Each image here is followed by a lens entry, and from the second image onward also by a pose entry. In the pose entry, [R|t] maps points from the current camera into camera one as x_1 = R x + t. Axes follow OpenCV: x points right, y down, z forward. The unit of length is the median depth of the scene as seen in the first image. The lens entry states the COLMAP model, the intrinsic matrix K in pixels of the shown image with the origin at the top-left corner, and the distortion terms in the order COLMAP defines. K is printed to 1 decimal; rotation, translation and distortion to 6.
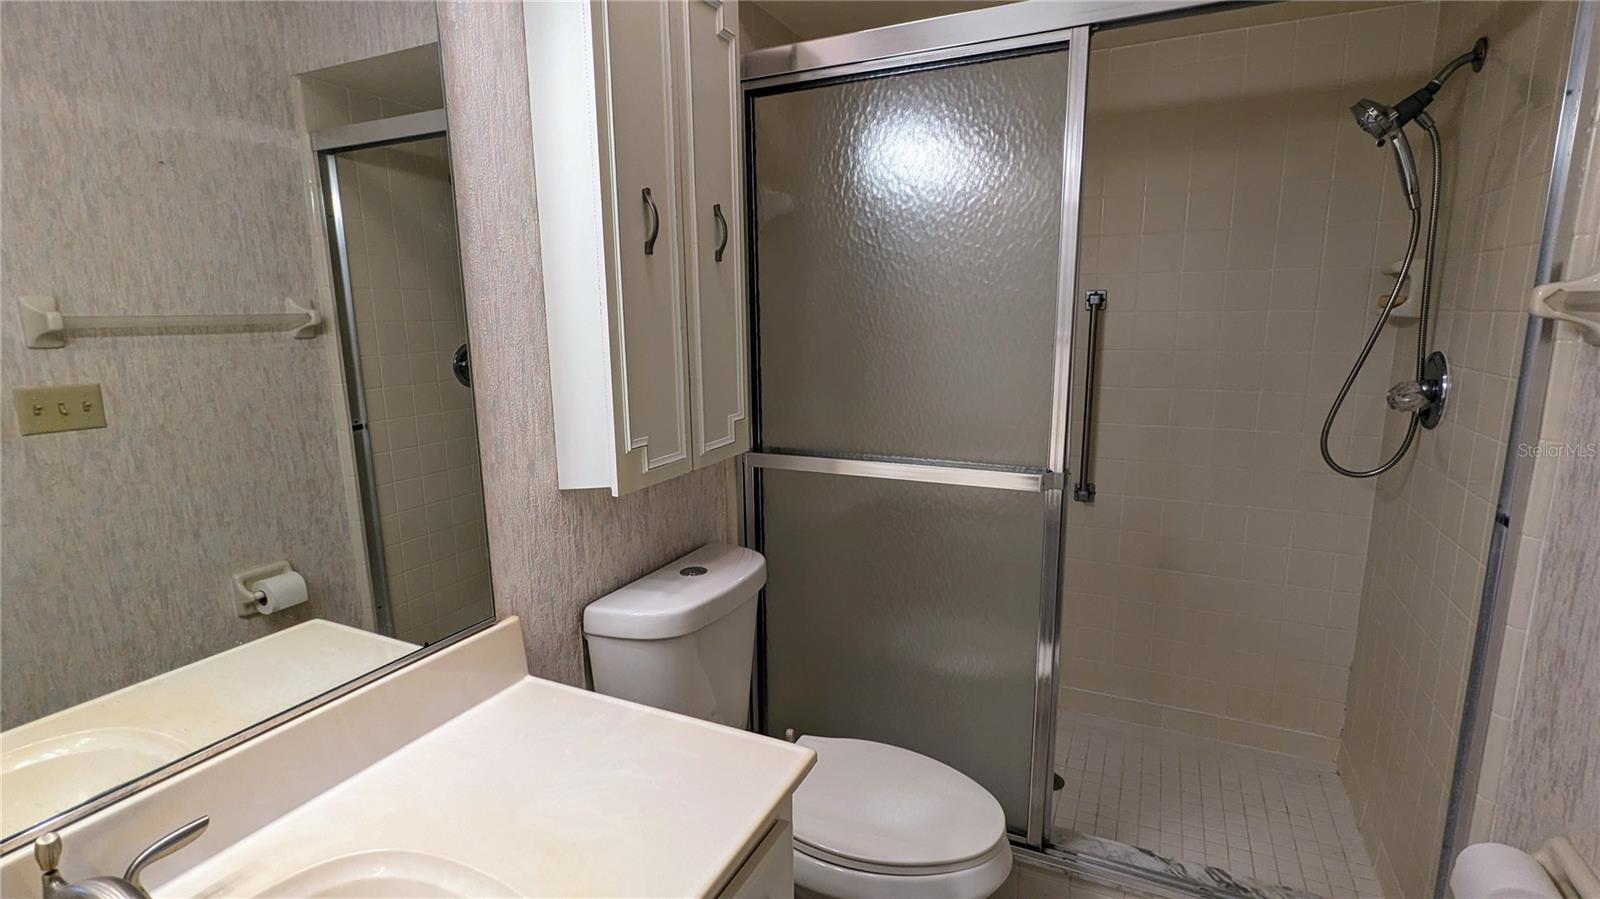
lens RADIAL K [[751.5, 0, 800.4], [0, 751.5, 450.7], [0, 0, 1]] dist [0.002527, 0.000542]
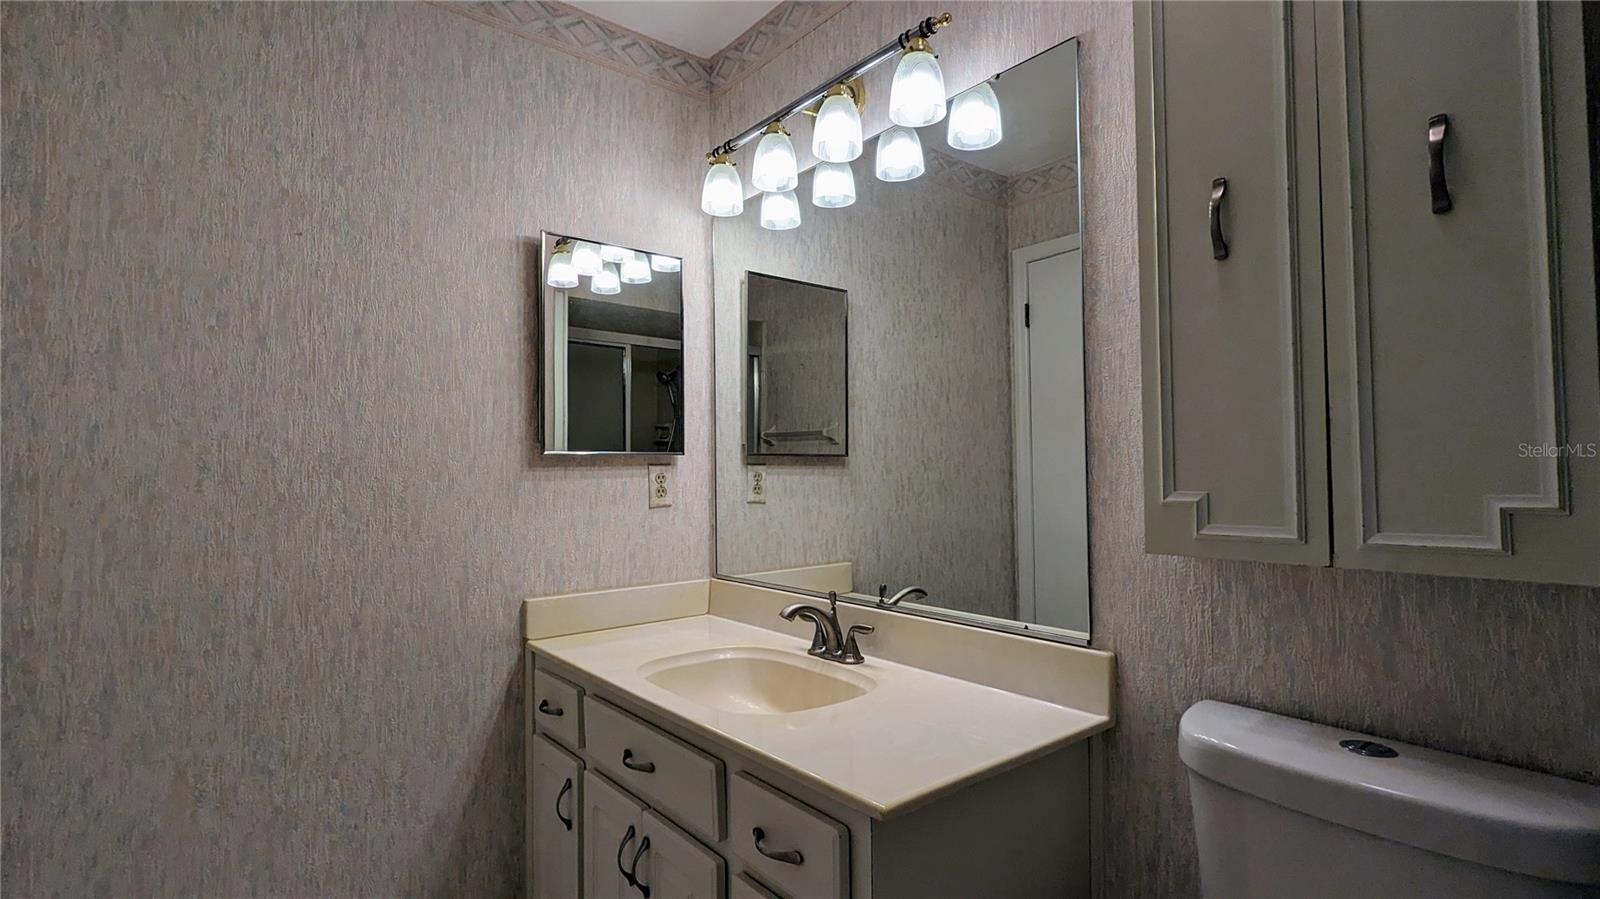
lens RADIAL K [[751.5, 0, 806.7], [0, 751.5, 453.6], [0, 0, 1]] dist [0.002527, 0.000542]
pose [[-0.423401, -0.012582, -0.905855, 0.630939], [-0.153600, 0.986424, 0.058092, -0.036553], [0.892826, 0.163736, -0.419586, 0.893461]]
